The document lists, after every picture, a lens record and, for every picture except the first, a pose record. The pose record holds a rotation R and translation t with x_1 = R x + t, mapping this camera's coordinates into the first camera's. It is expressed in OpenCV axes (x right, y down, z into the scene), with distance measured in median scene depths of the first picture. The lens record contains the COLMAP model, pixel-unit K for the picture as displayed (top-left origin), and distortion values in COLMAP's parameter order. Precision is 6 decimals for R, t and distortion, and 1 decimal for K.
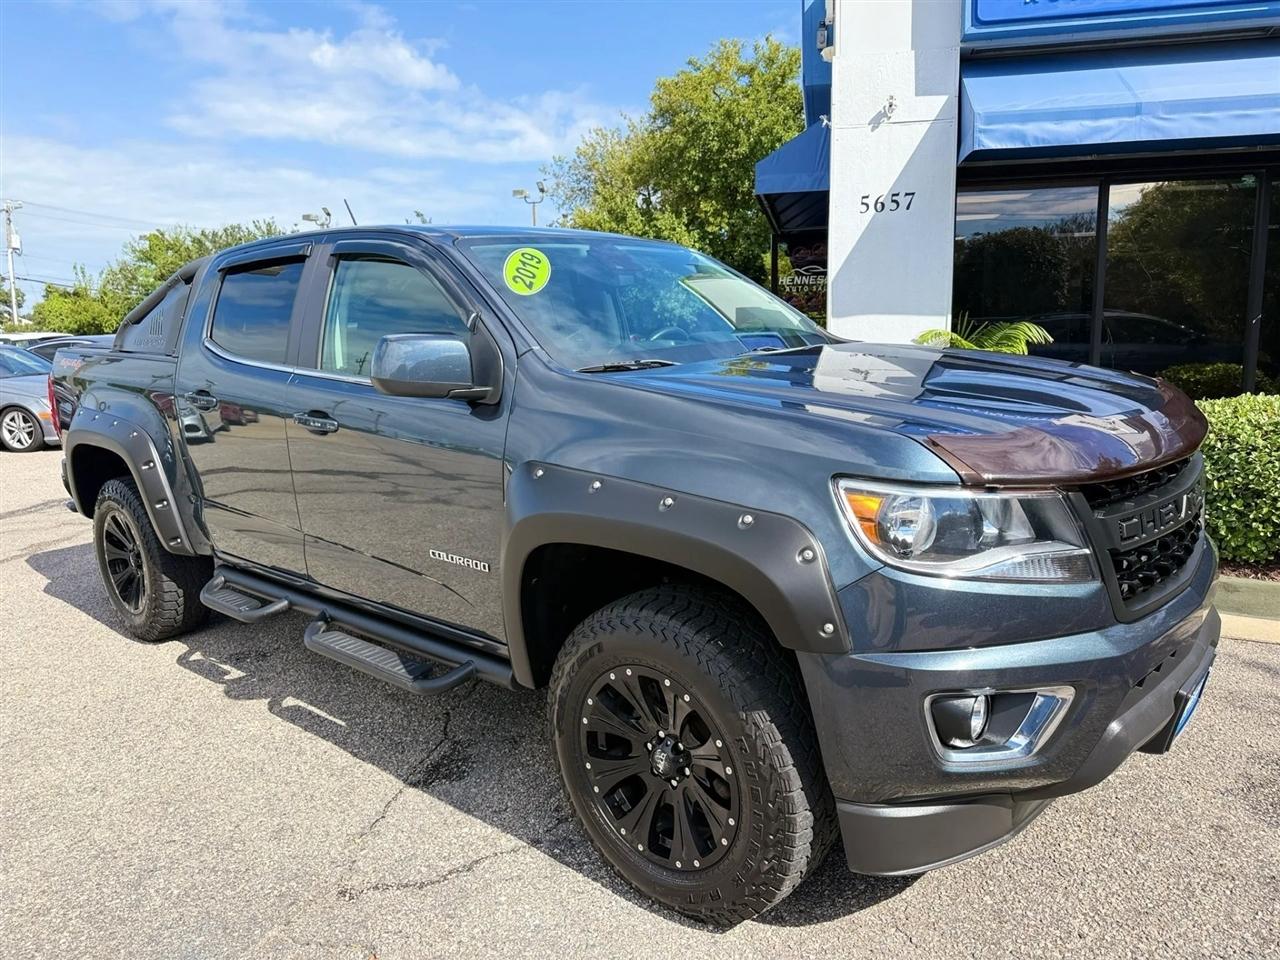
lens RADIAL K [[903.1, 0, 645.6], [0, 903.1, 482.0], [0, 0, 1]] dist [0.011768, -0.010406]
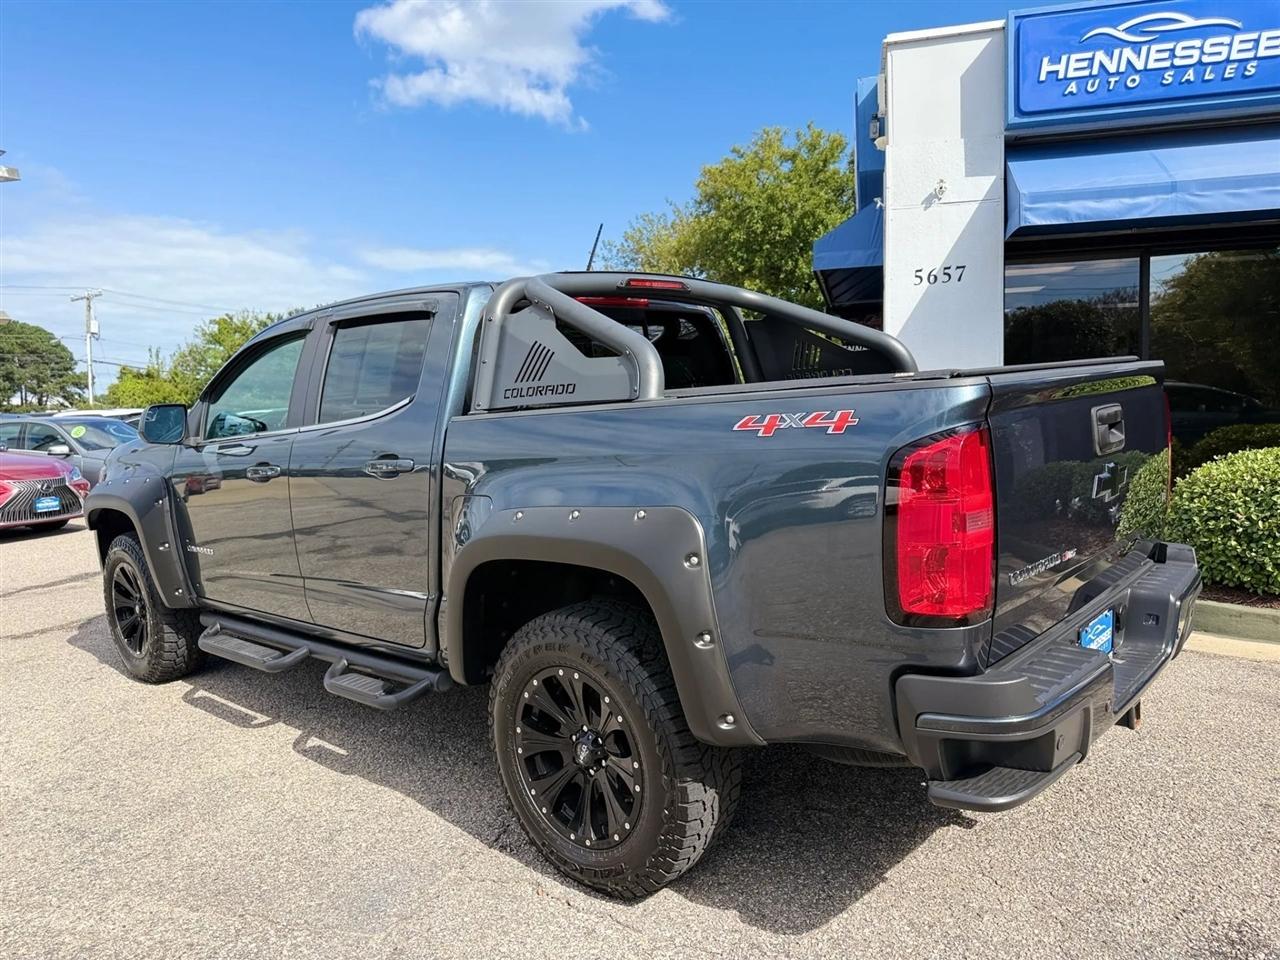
lens RADIAL K [[902.9, 0, 644.6], [0, 902.9, 491.9], [0, 0, 1]] dist [0.013583, -0.011983]
pose [[0.998884, -0.002458, -0.047157, -0.041082], [-0.000999, 0.997320, -0.073160, 0.033899], [0.047210, 0.073126, 0.996205, -0.088457]]
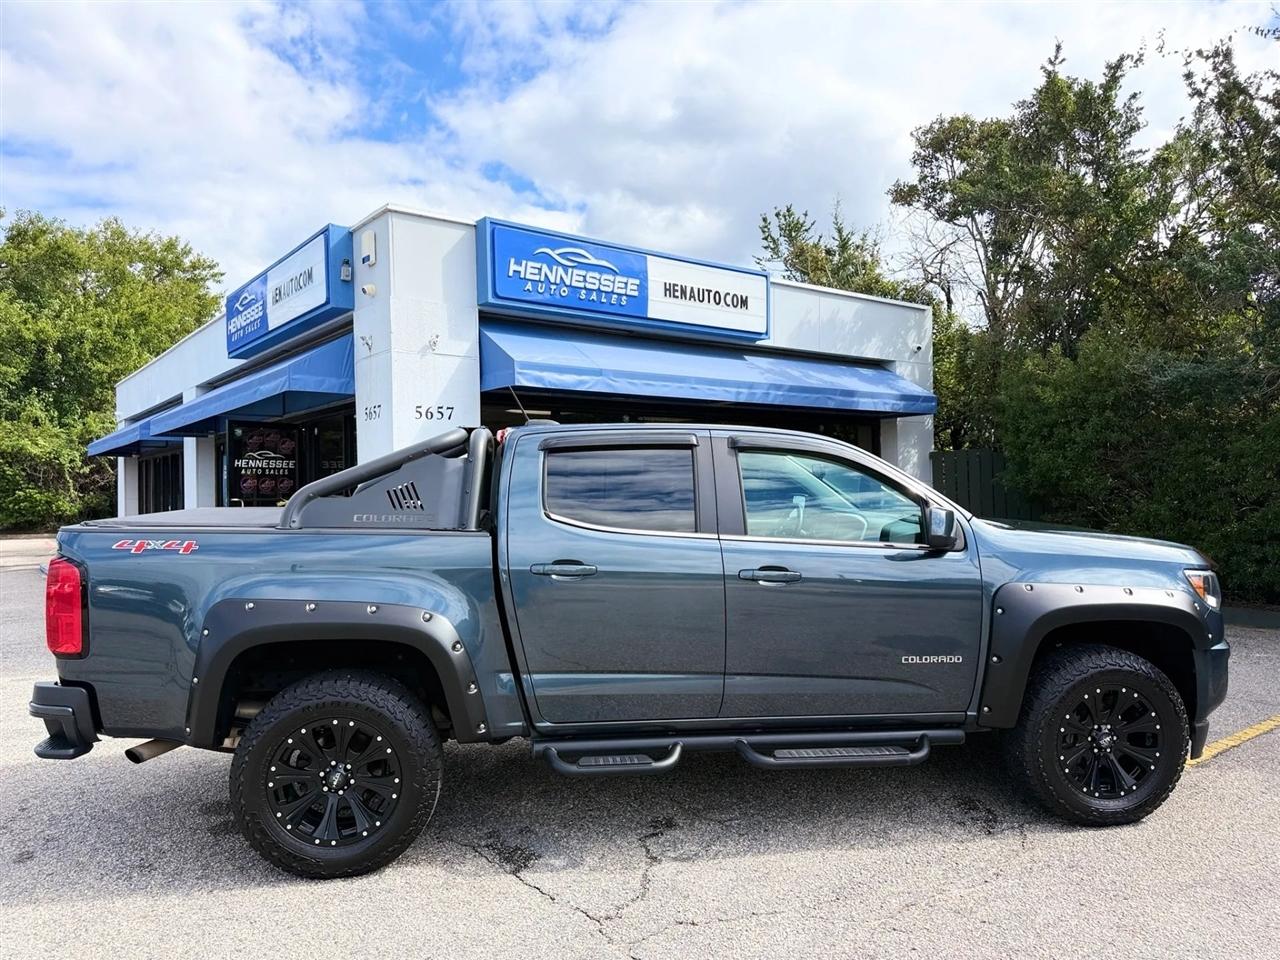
lens RADIAL K [[905.3, 0, 635.3], [0, 905.3, 482.9], [0, 0, 1]] dist [0.123773, -0.206283]
pose [[0.658698, 0.021790, 0.752092, -0.599214], [0.126080, 0.982250, -0.138882, 0.002453], [-0.741769, 0.186305, 0.644259, -0.021784]]
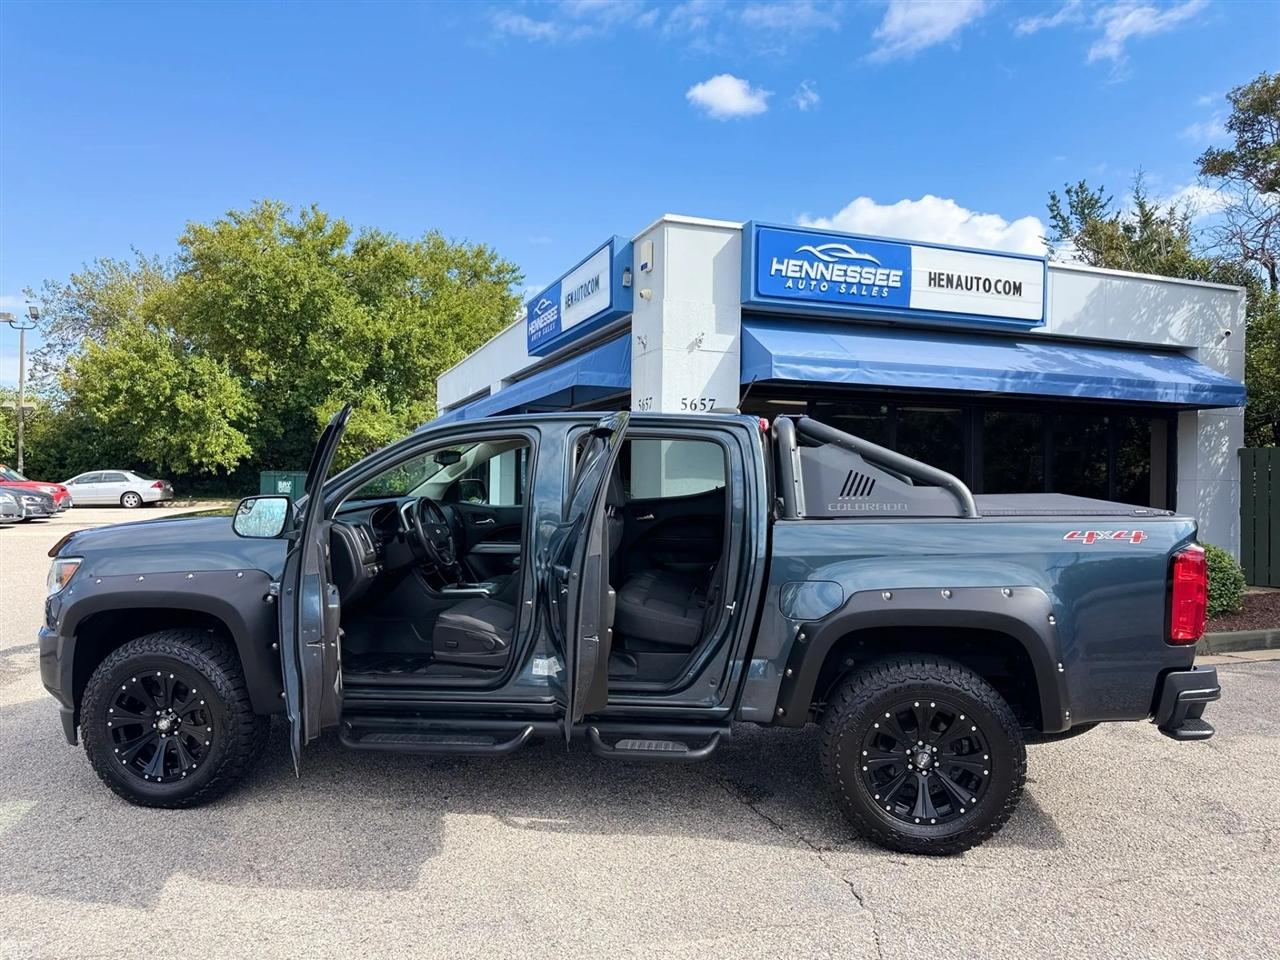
lens RADIAL K [[905.8, 0, 629.7], [0, 905.8, 486.3], [0, 0, 1]] dist [0.062990, -0.088577]
pose [[0.849928, 0.032702, 0.525883, -0.647313], [0.054791, 0.987176, -0.149940, 0.022672], [-0.524042, 0.156251, 0.837237, -0.106945]]
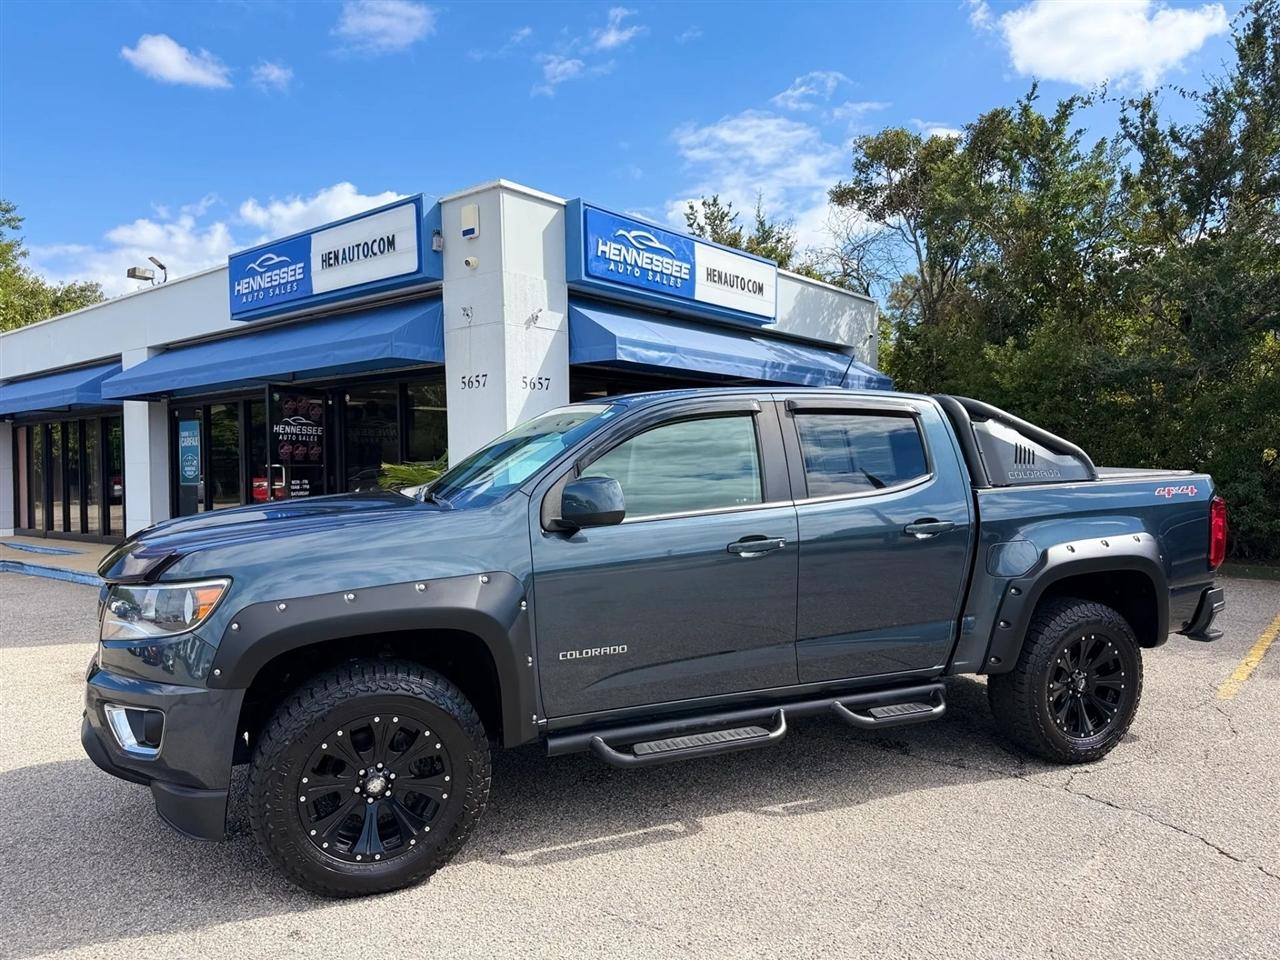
lens RADIAL K [[913.4, 0, 642.0], [0, 913.4, 482.4], [0, 0, 1]] dist [0.137406, -0.206132]
pose [[0.462605, 0.004753, 0.886552, -1.016287], [0.148386, 0.985465, -0.082712, -0.032828], [-0.874059, 0.169815, 0.455175, 0.315051]]
